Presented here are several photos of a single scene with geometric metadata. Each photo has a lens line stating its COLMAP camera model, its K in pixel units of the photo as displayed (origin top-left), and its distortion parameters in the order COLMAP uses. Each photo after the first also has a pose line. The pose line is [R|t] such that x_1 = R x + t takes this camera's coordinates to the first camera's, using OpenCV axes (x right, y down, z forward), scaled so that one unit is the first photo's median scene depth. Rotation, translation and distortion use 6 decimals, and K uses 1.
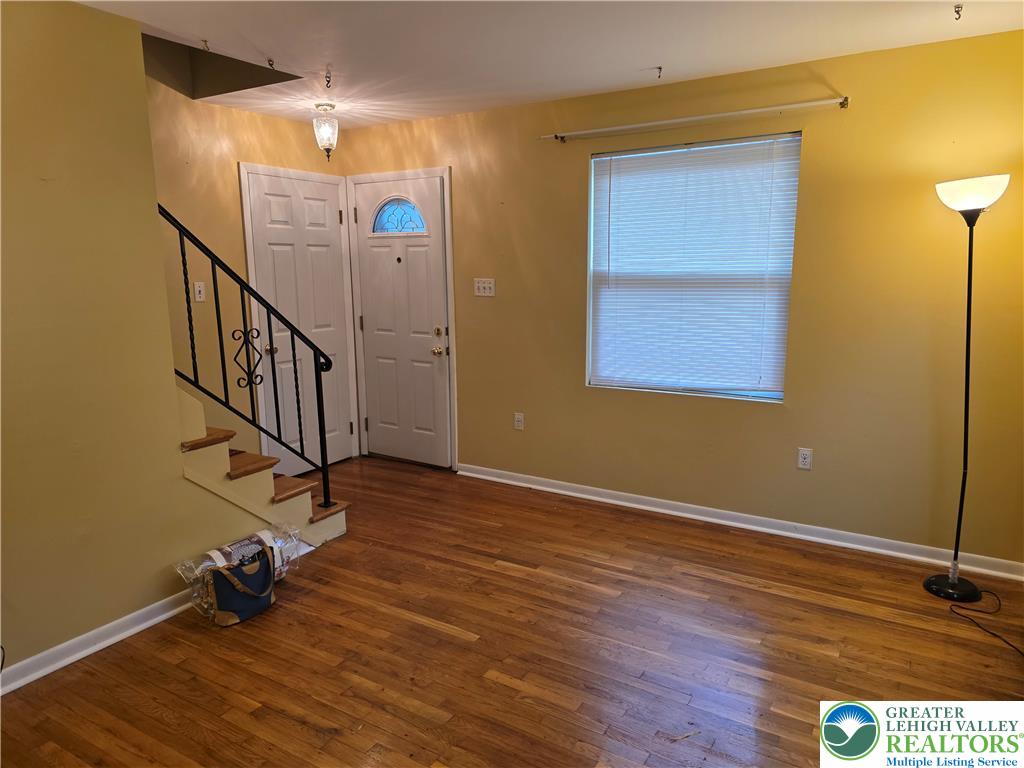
lens RADIAL K [[692.3, 0, 512.7], [0, 692.3, 384.9], [0, 0, 1]] dist [0.044191, -0.003671]
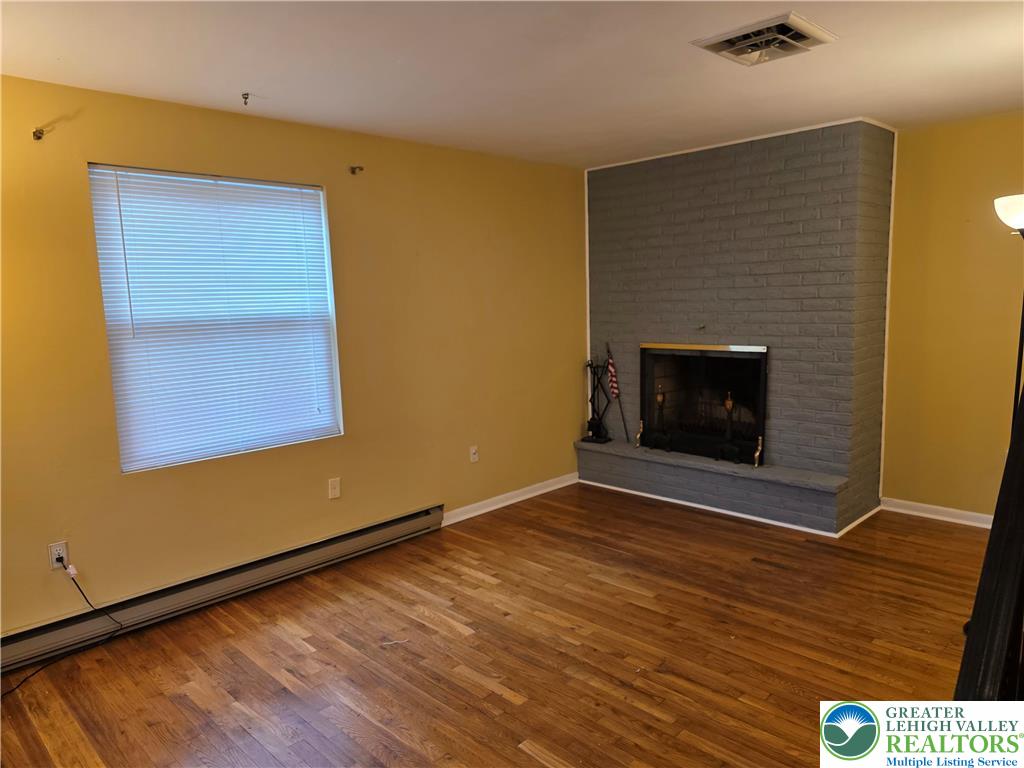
lens RADIAL K [[692.3, 0, 511.5], [0, 692.3, 384.5], [0, 0, 1]] dist [0.044191, -0.003671]
pose [[-0.972105, 0.011261, 0.234275, -0.273078], [0.082743, 0.951091, 0.297623, -0.335142], [-0.219465, 0.308705, -0.925492, 1.877104]]
